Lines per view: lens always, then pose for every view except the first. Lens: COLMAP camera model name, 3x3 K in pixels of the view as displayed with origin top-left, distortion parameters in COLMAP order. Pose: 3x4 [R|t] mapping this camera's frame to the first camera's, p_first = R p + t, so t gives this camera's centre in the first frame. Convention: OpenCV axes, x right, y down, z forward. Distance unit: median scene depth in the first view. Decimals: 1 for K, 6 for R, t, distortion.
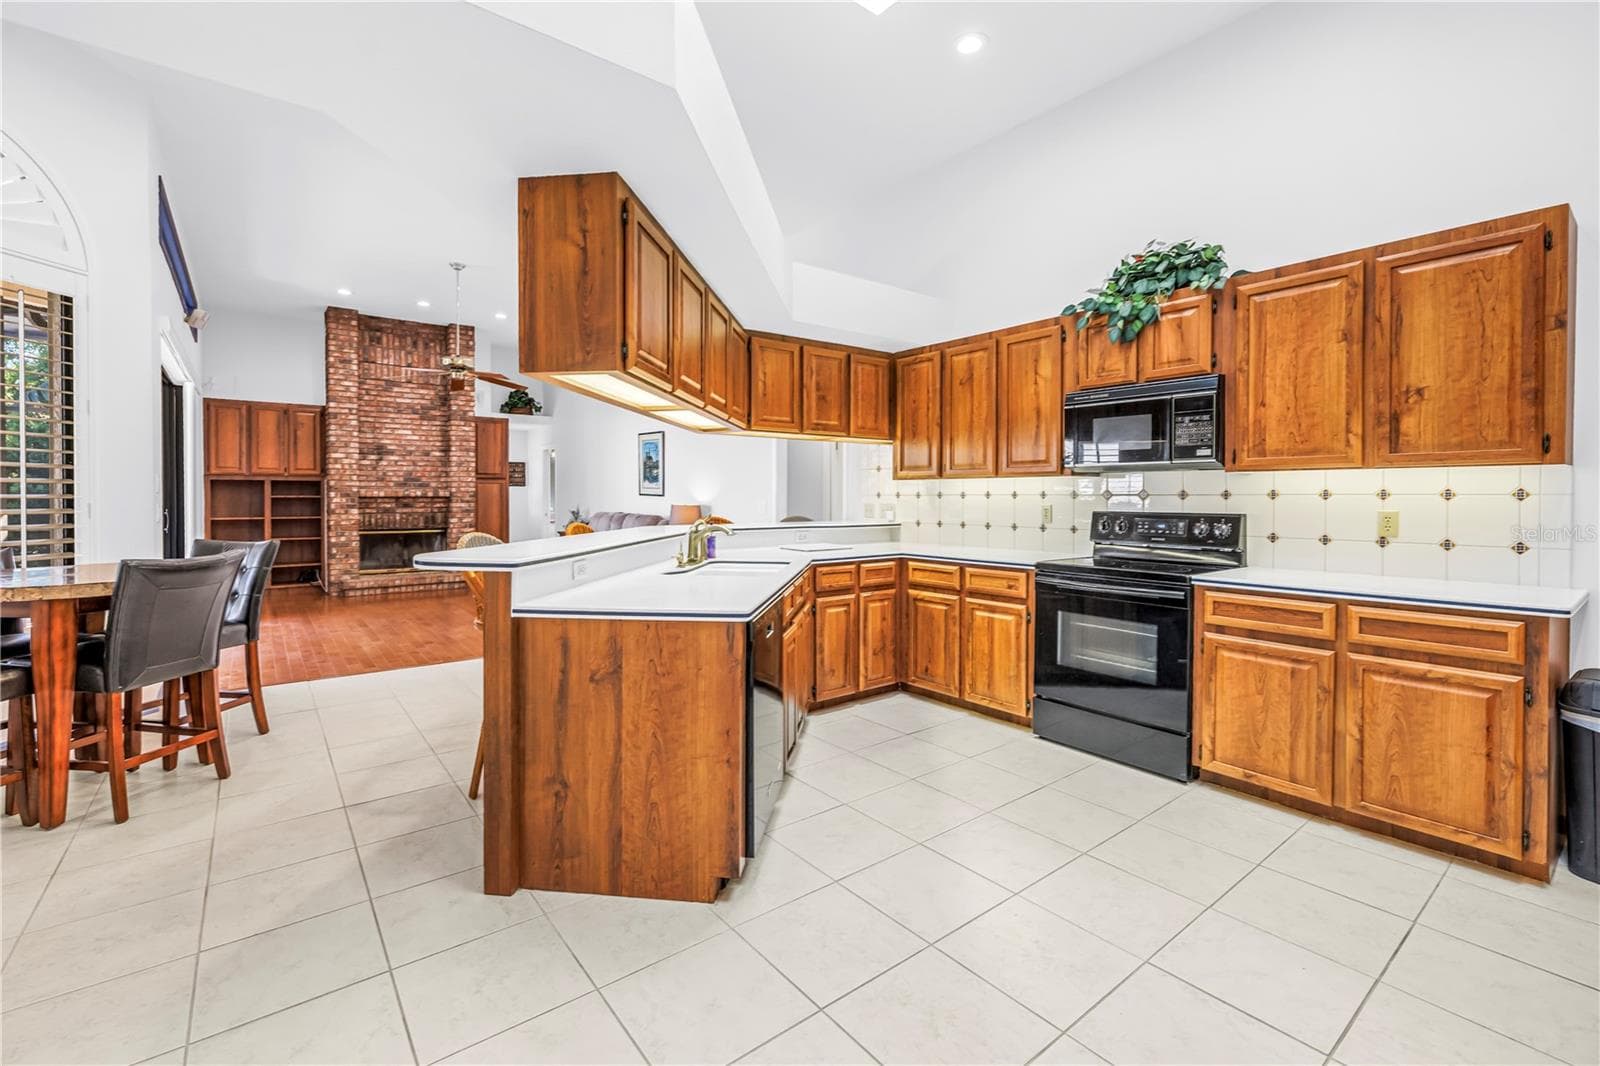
lens RADIAL K [[691.0, 0, 806.2], [0, 691.0, 500.4], [0, 0, 1]] dist [0.001854, 0.000042]
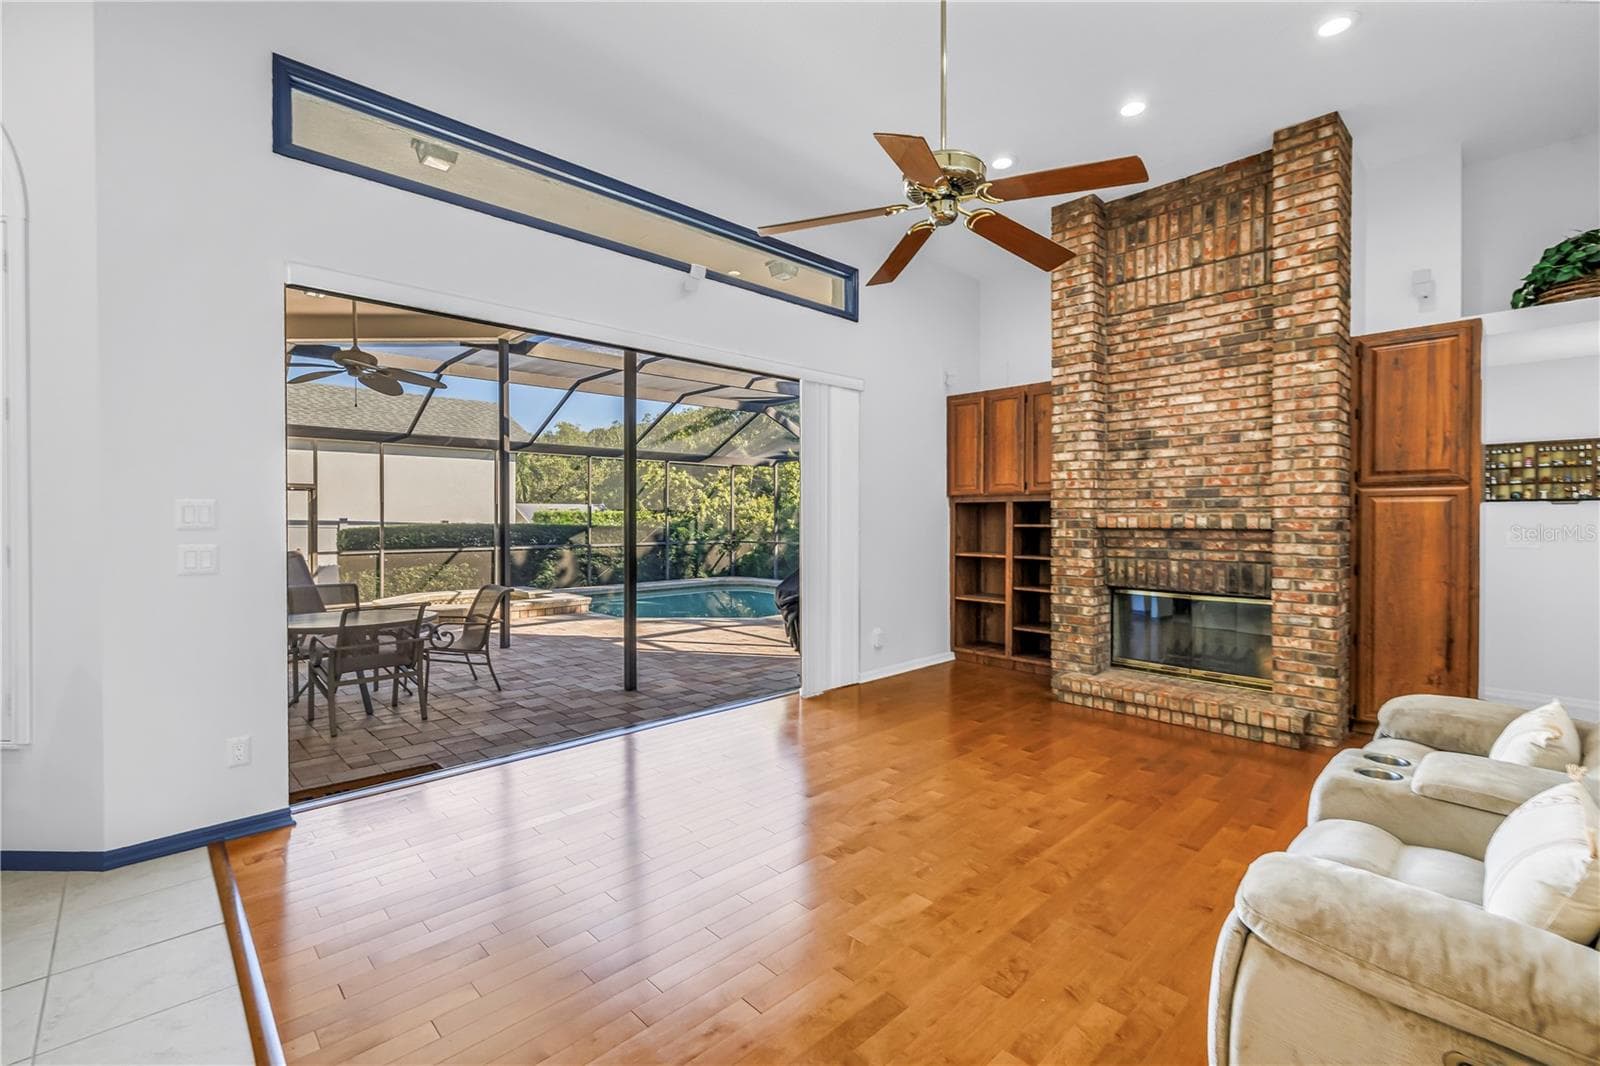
lens RADIAL K [[691.0, 0, 797.8], [0, 691.0, 522.1], [0, 0, 1]] dist [0.001854, 0.000042]
pose [[0.089704, 0.006606, -0.995947, -0.107148], [-0.004742, 0.999970, 0.006205, -0.011596], [0.995957, 0.004166, 0.089732, 0.685325]]
